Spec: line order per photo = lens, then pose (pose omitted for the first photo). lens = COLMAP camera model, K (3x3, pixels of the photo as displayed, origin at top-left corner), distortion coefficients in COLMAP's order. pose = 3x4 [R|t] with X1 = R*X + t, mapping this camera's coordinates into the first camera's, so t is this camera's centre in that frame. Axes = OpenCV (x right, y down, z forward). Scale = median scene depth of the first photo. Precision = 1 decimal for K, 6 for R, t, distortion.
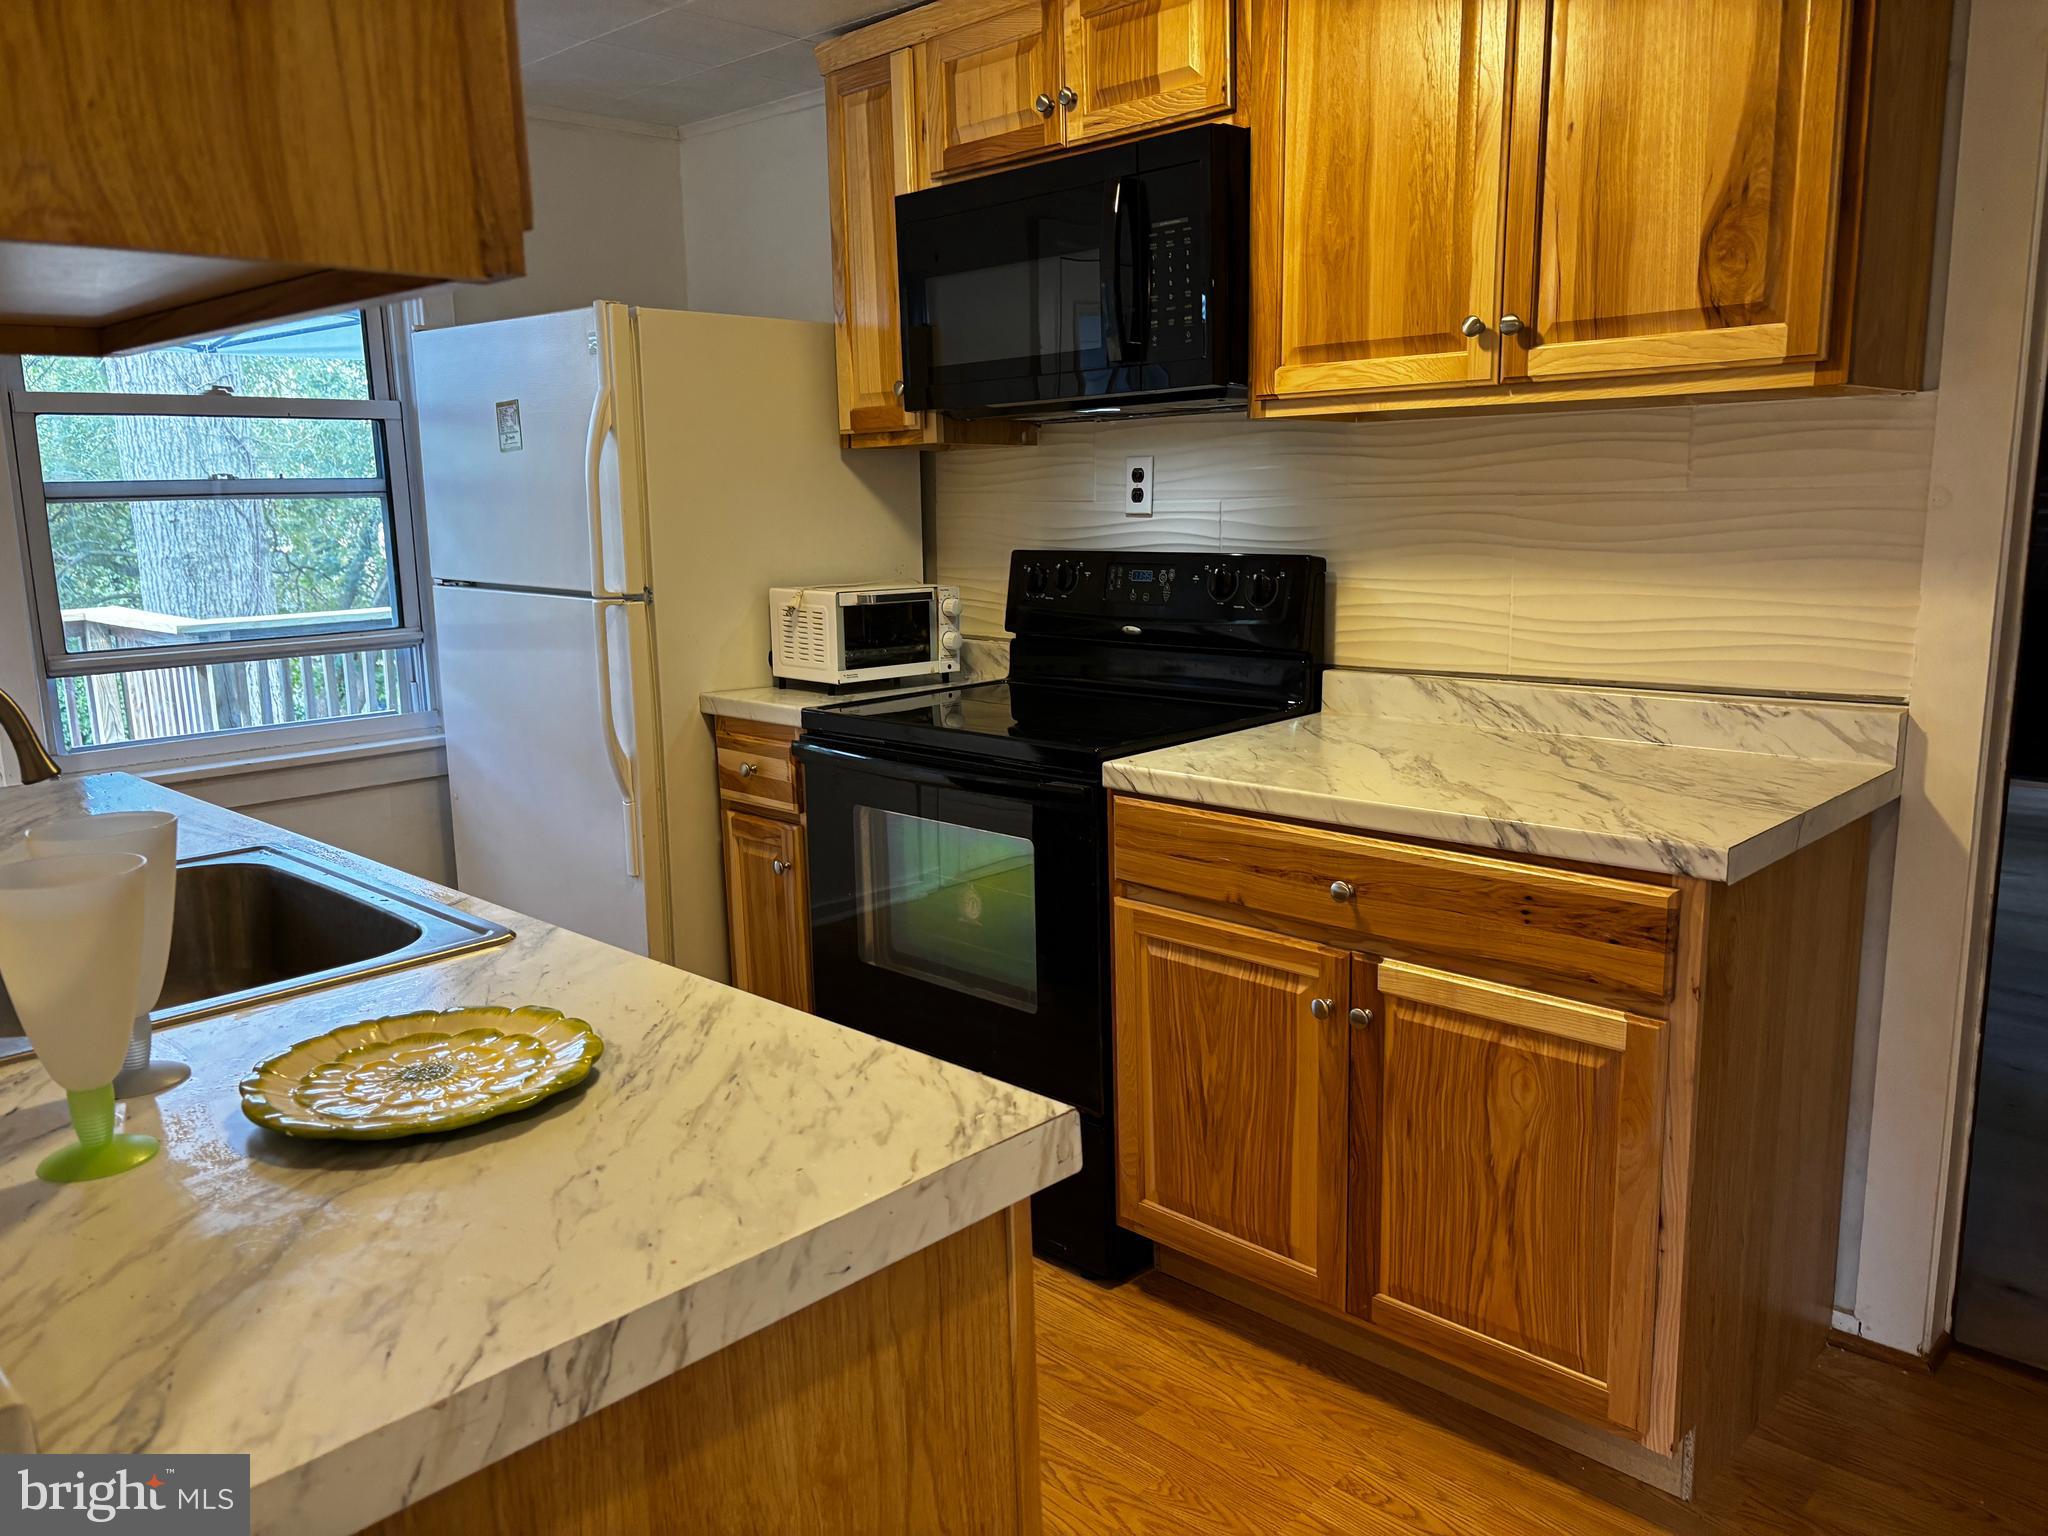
lens RADIAL K [[1546.6, 0, 1039.3], [0, 1546.6, 769.4], [0, 0, 1]] dist [0.055619, -0.050265]
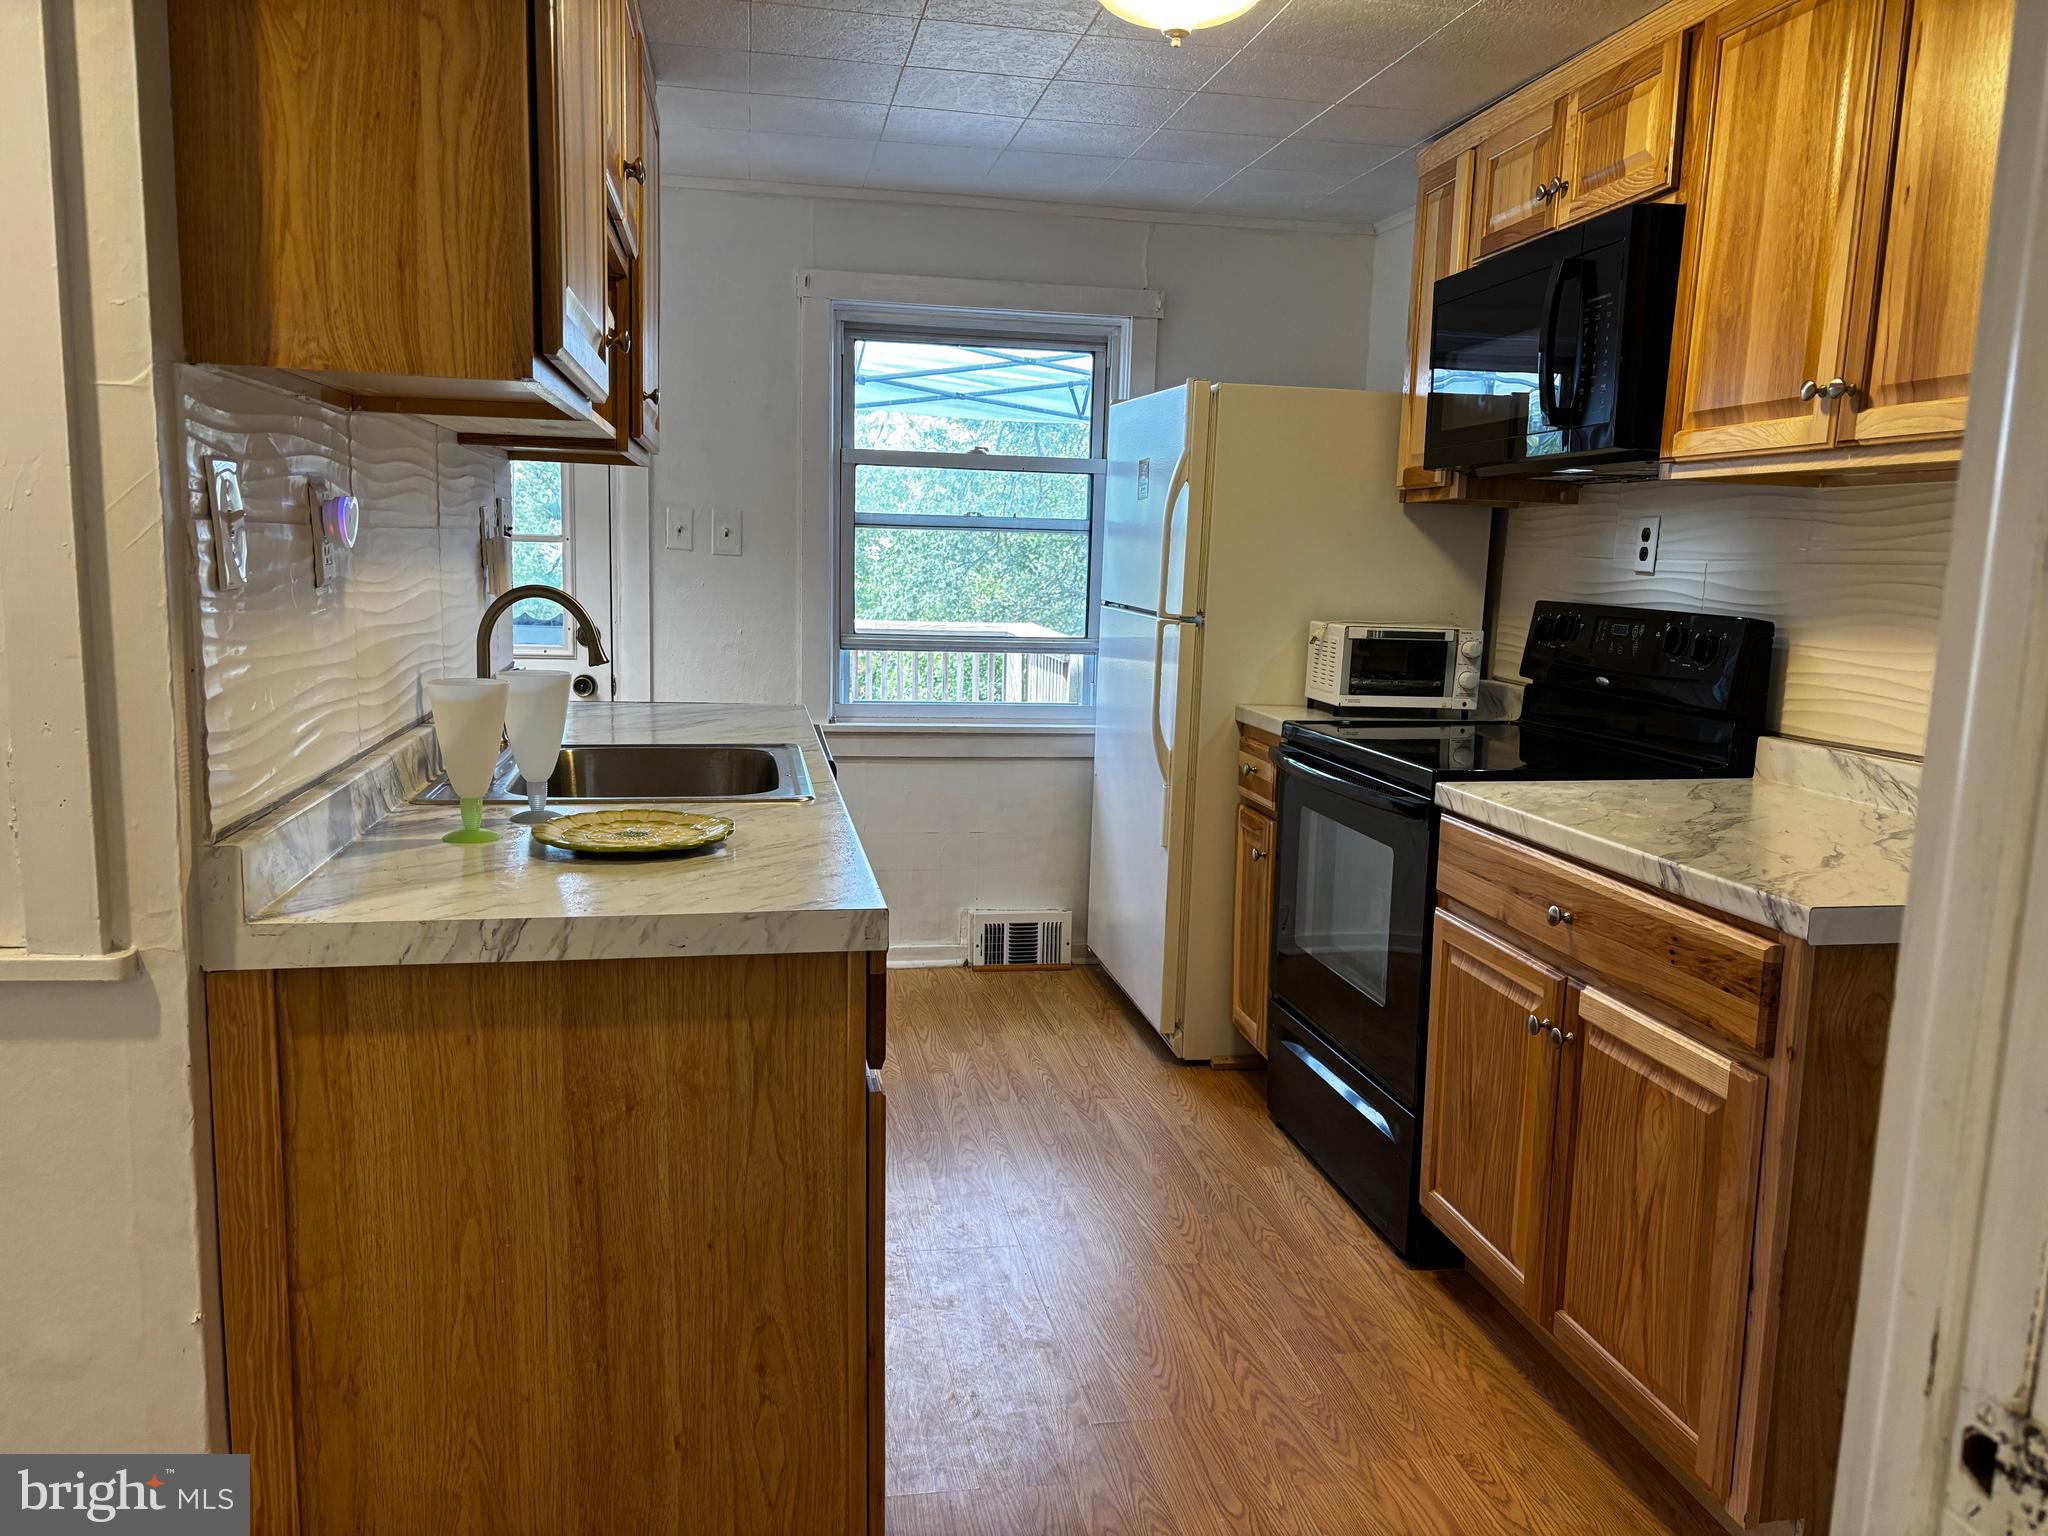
lens RADIAL K [[1546.6, 0, 1035.3], [0, 1546.6, 760.3], [0, 0, 1]] dist [0.055619, -0.050265]
pose [[0.820564, 0.122305, -0.558315, 0.464053], [-0.148085, 0.988974, -0.000997, 0.025817], [0.552037, 0.083496, 0.829629, -0.090013]]
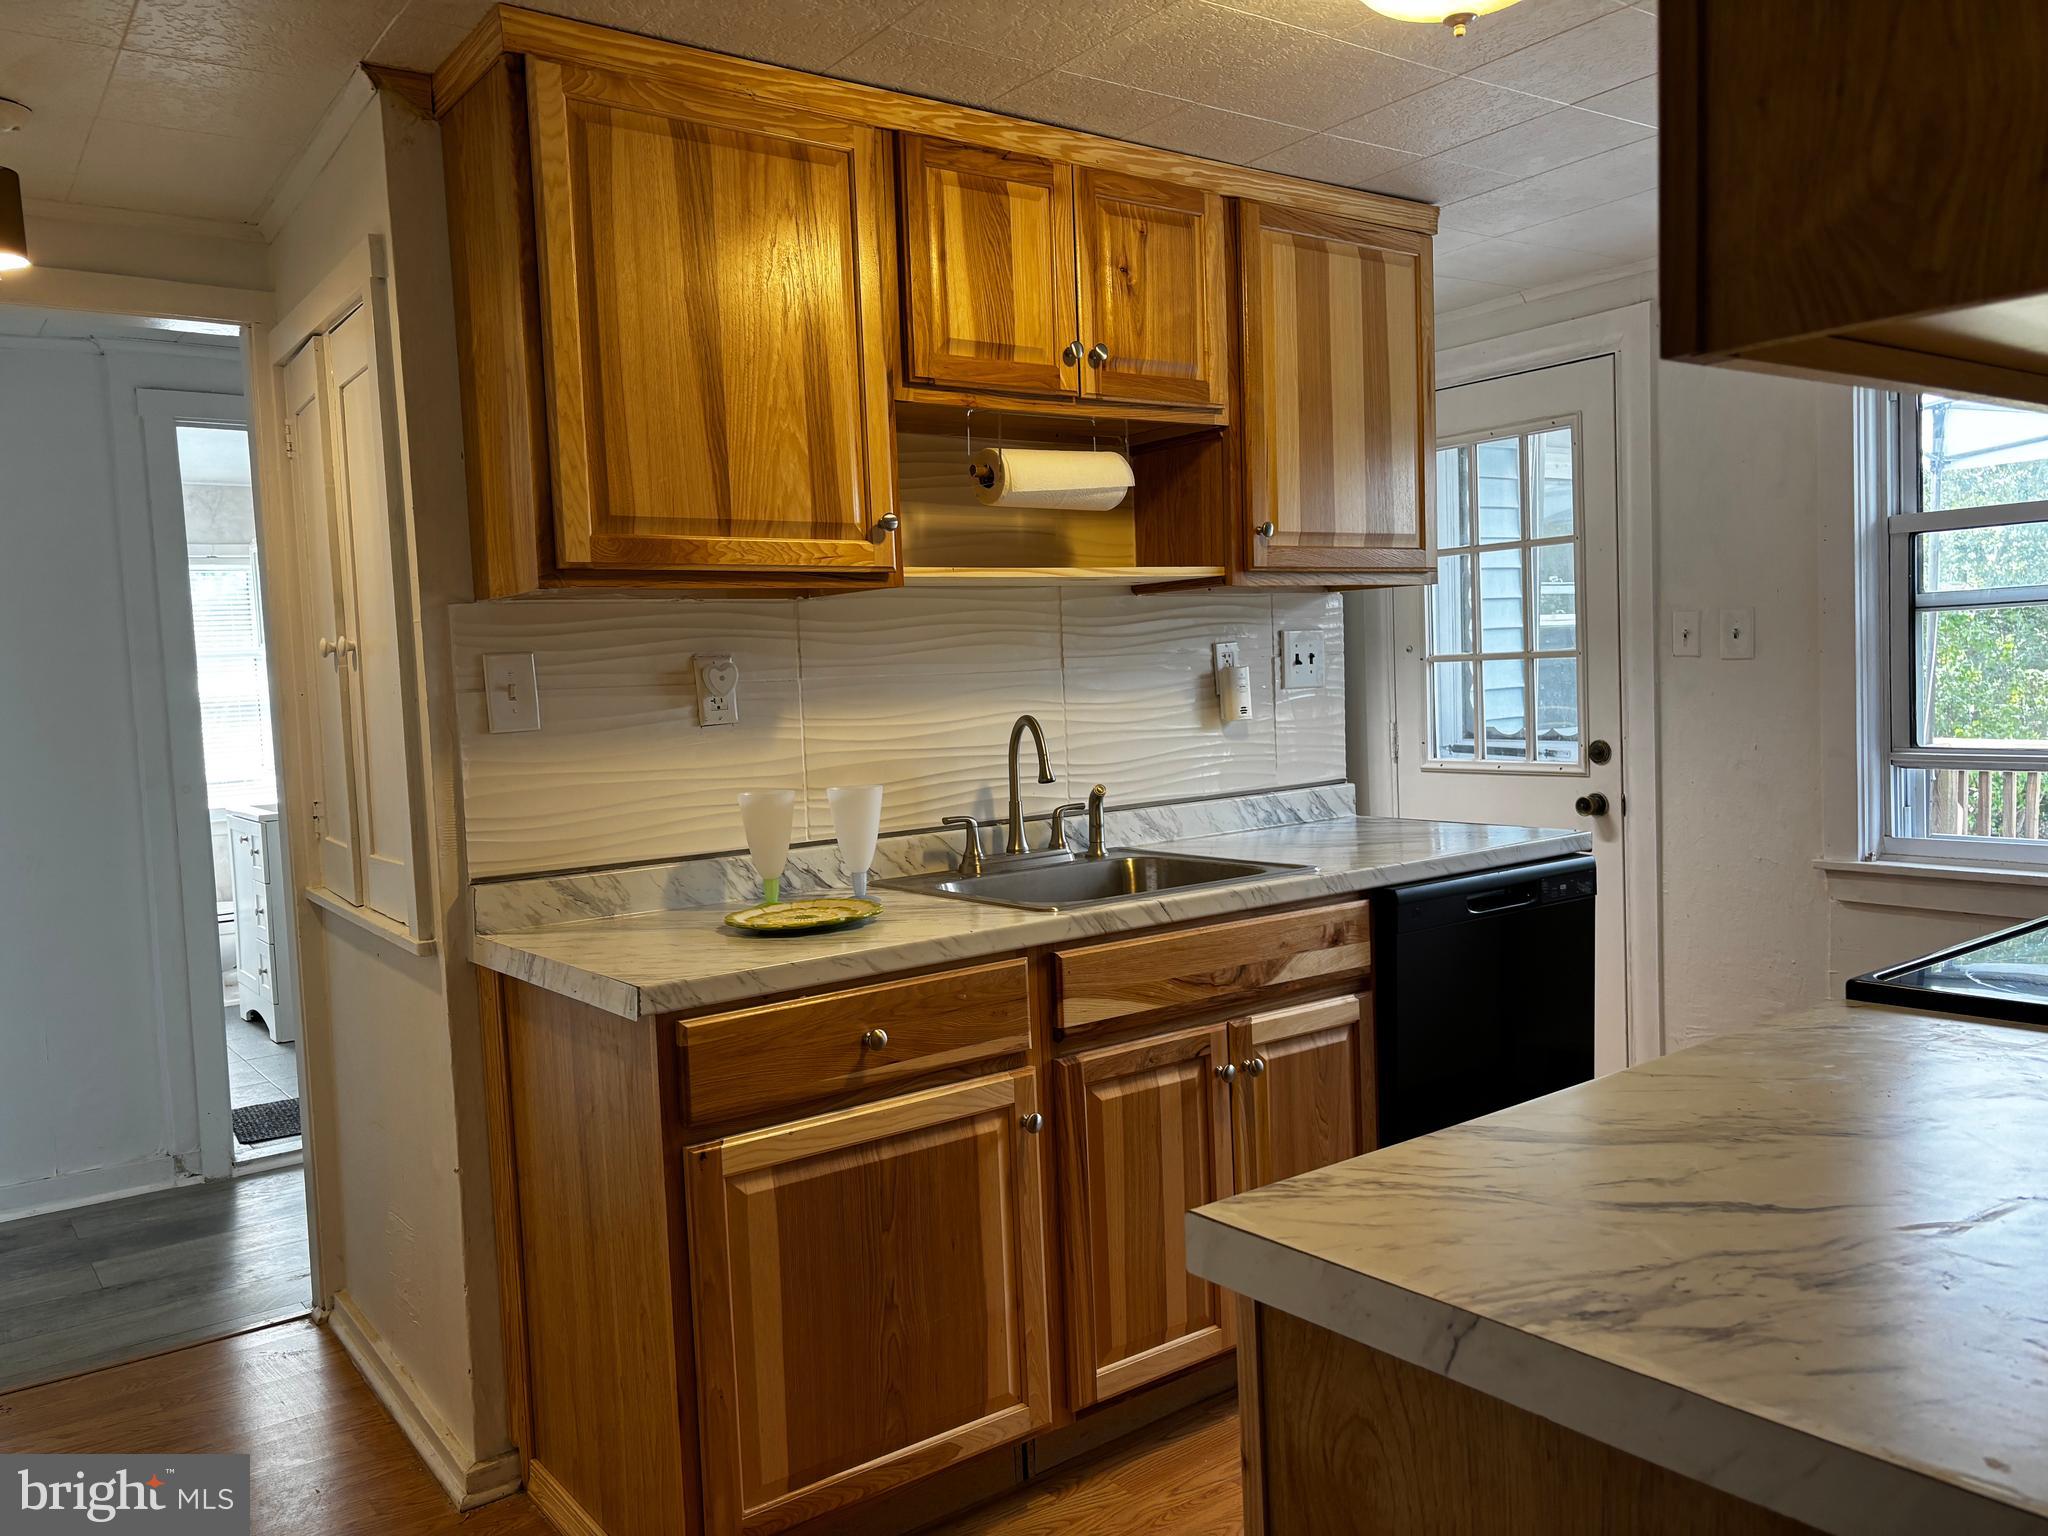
lens RADIAL K [[1546.6, 0, 1012.9], [0, 1546.6, 764.0], [0, 0, 1]] dist [0.055619, -0.050265]
pose [[-0.153467, 0.088373, -0.984194, 0.834905], [-0.131967, 0.985238, 0.109045, -0.145961], [0.979302, 0.146616, -0.139539, 0.794880]]
